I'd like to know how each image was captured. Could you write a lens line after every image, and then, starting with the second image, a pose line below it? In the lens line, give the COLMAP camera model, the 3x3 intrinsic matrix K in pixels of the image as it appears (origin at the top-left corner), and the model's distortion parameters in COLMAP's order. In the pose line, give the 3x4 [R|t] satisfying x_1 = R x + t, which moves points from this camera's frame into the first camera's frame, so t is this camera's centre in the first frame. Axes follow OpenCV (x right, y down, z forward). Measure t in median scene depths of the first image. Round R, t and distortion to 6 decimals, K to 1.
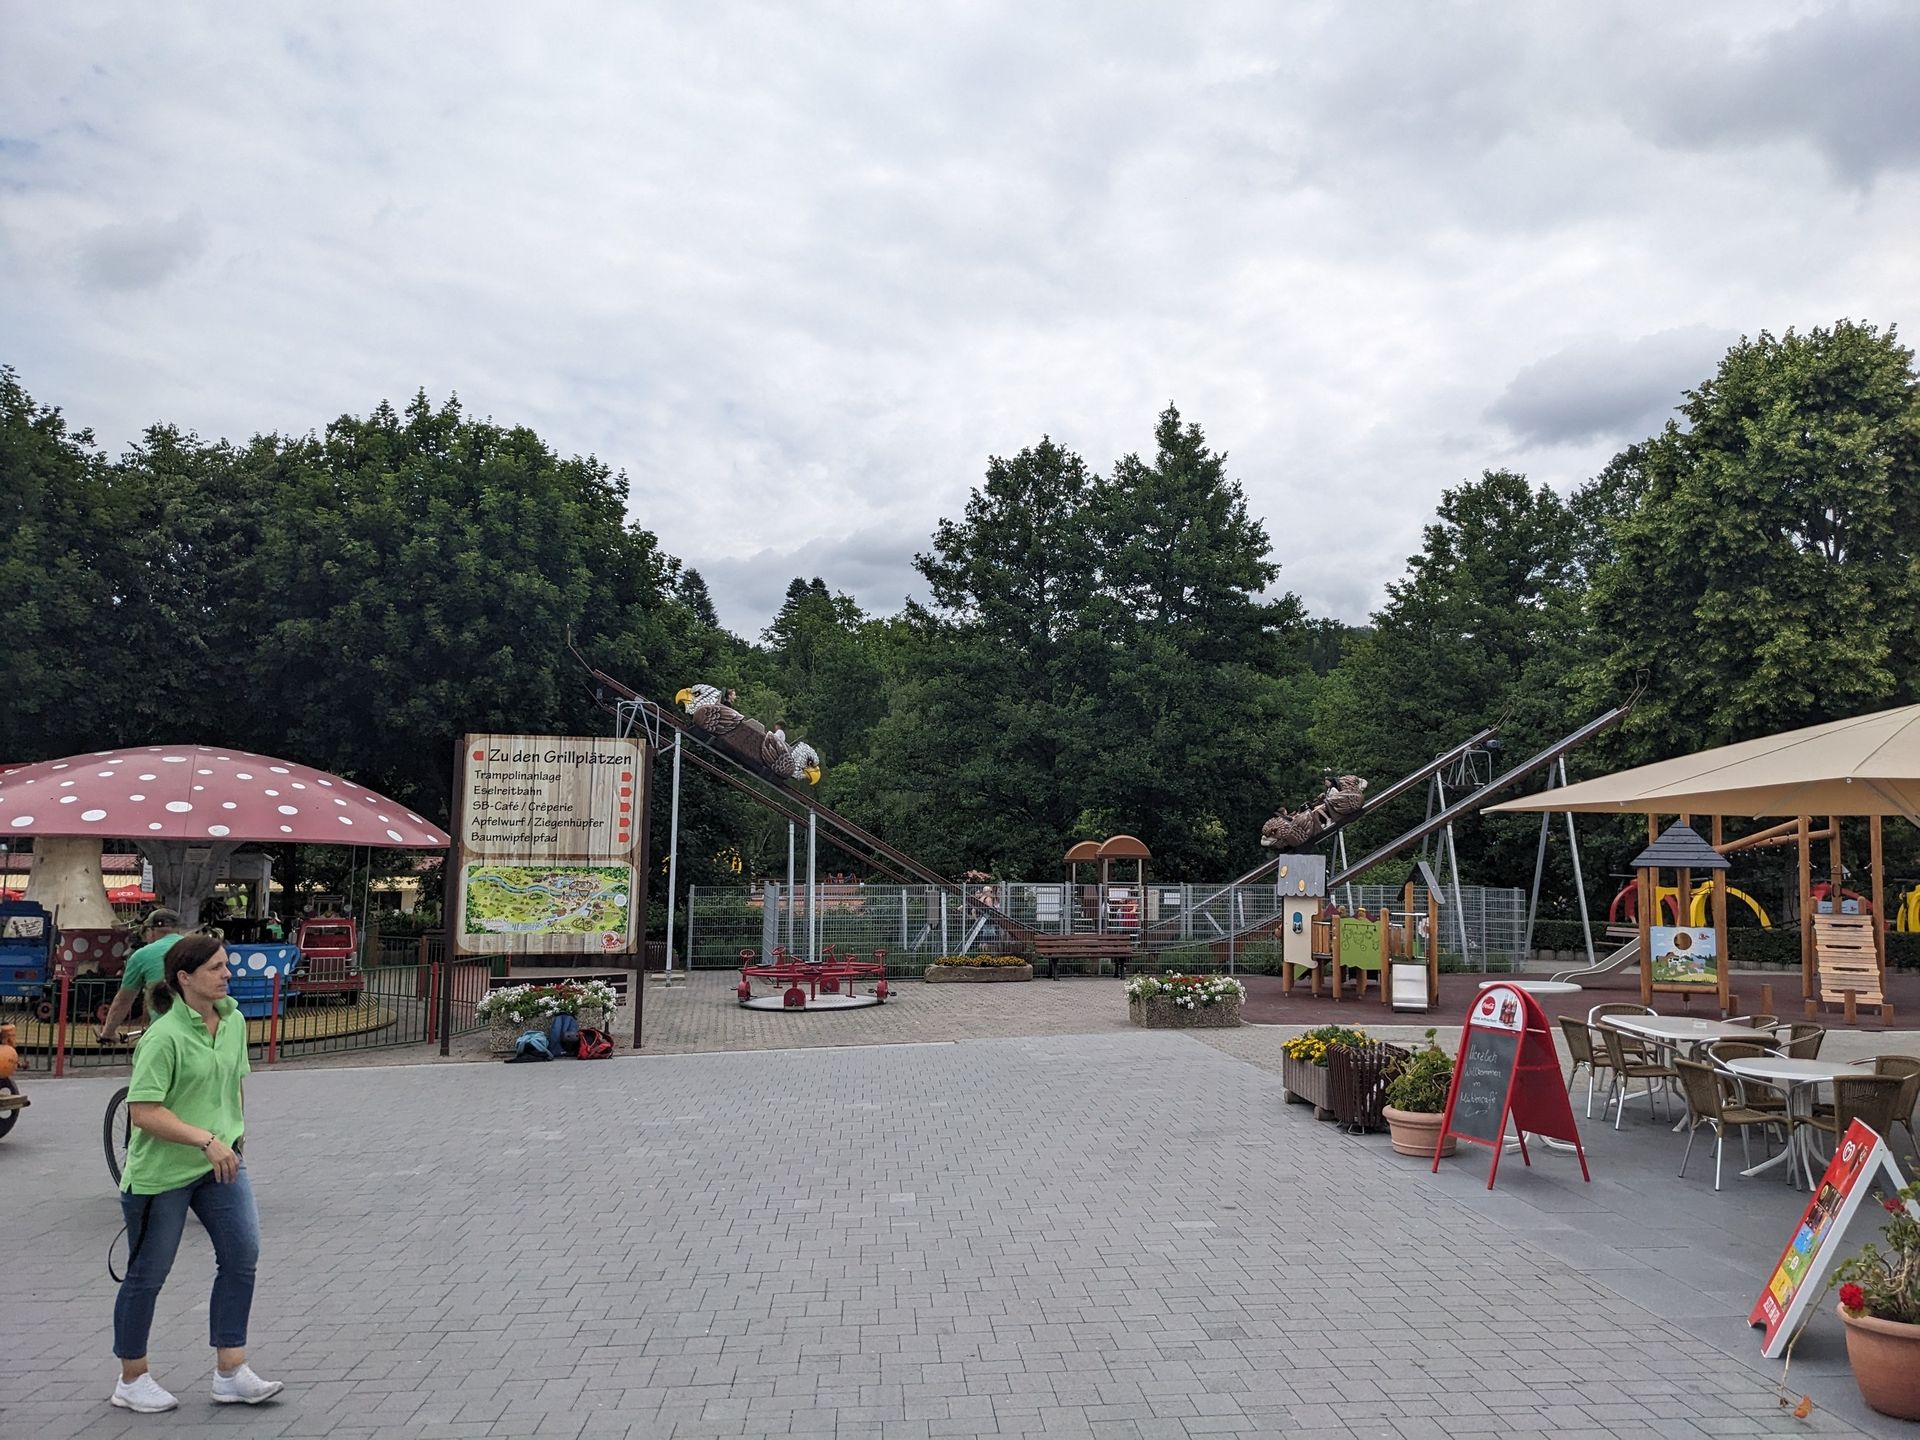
lens RADIAL K [[1495.7, 0, 966.0], [0, 1495.7, 728.2], [0, 0, 1]] dist [0.001778, -0.003896]
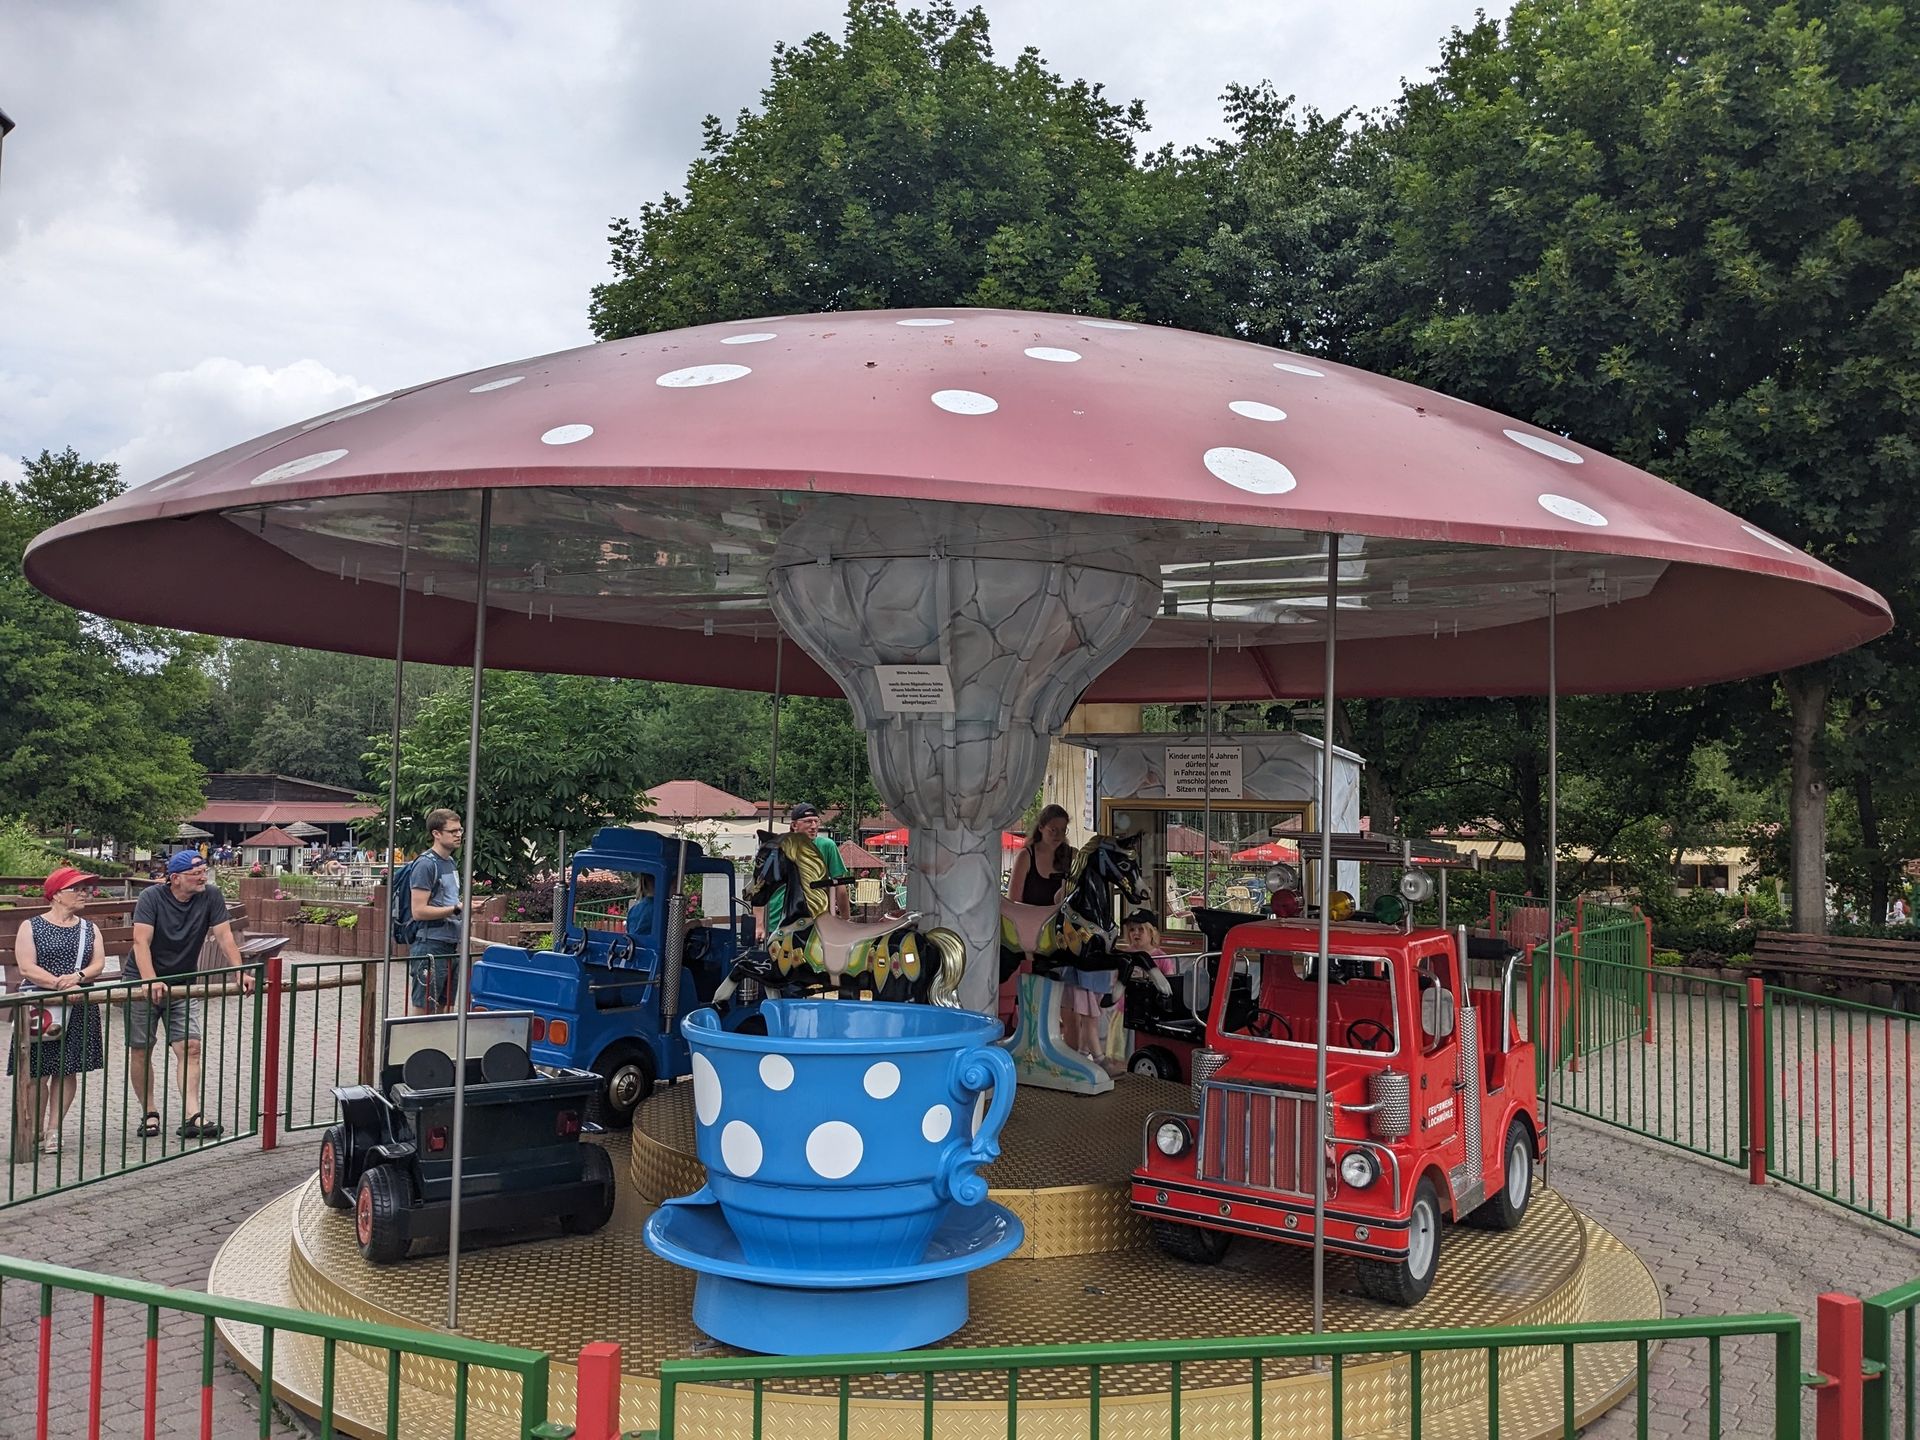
lens RADIAL K [[1495.7, 0, 966.0], [0, 1495.7, 728.2], [0, 0, 1]] dist [0.001778, -0.003896]
pose [[0.674230, -0.058677, -0.736187, -0.187068], [0.068811, 0.997494, -0.016484, 0.064402], [0.735309, -0.039544, 0.676577, 0.518558]]
